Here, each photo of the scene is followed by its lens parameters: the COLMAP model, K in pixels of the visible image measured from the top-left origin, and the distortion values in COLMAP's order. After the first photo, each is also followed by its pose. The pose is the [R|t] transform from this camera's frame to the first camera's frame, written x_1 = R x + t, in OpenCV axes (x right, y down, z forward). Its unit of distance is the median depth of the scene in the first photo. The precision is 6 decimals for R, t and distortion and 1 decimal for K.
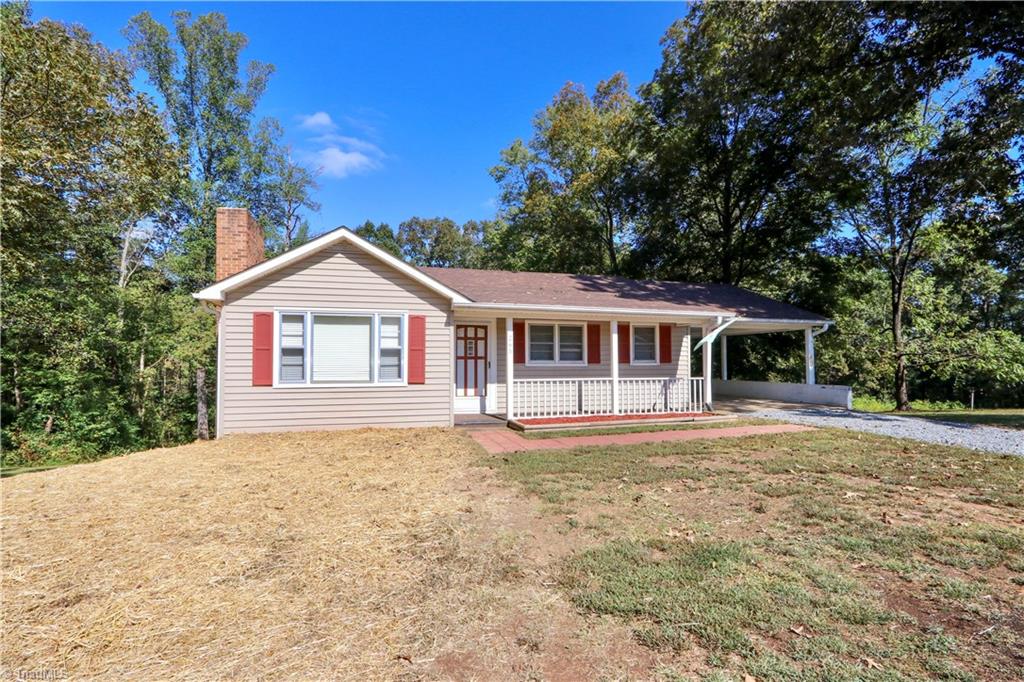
lens RADIAL K [[474.1, 0, 504.0], [0, 474.1, 348.3], [0, 0, 1]] dist [-0.019627, 0.004111]
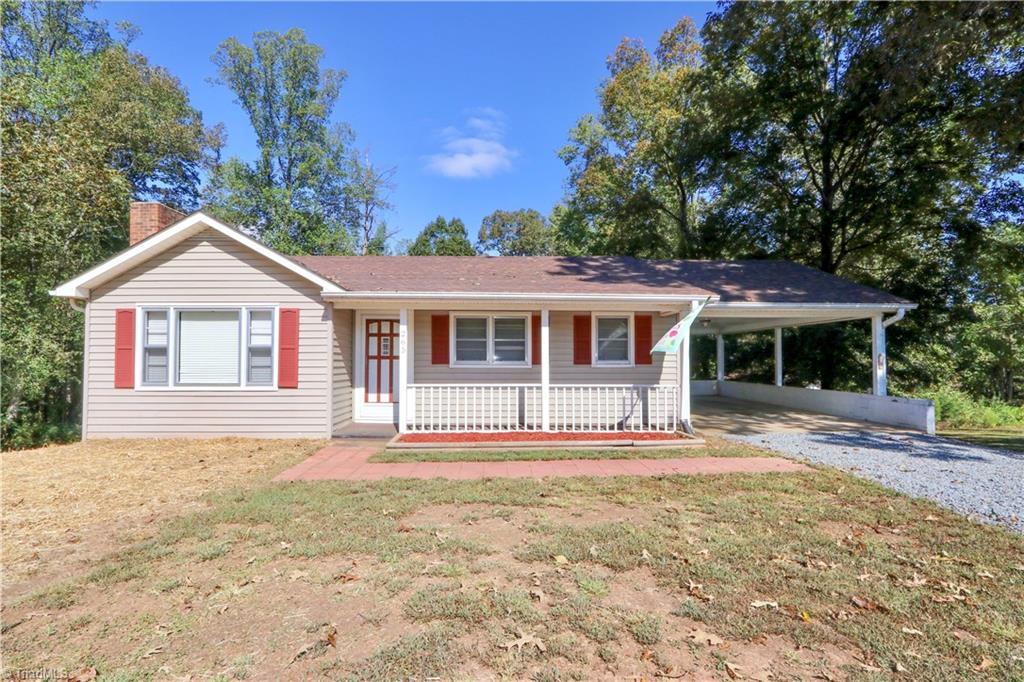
lens RADIAL K [[489.9, 0, 504.2], [0, 489.9, 347.1], [0, 0, 1]] dist [-0.019045, 0.000603]
pose [[0.969808, -0.004897, -0.243822, 0.388238], [0.005181, 0.999986, 0.000520, 0.001935], [0.243816, -0.001767, 0.969820, 0.224375]]
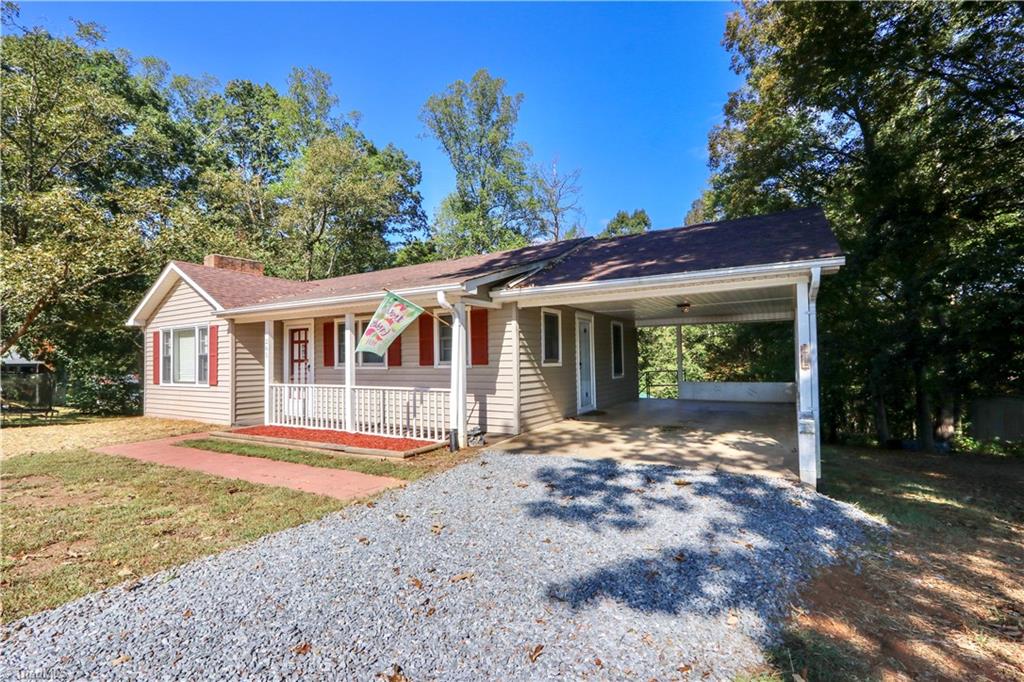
lens RADIAL K [[474.1, 0, 504.0], [0, 474.1, 348.3], [0, 0, 1]] dist [-0.019627, 0.004111]
pose [[0.689771, -0.026985, -0.723524, 1.050816], [0.036811, 0.999320, -0.002178, 0.012560], [0.723091, -0.025131, 0.690296, 0.684743]]
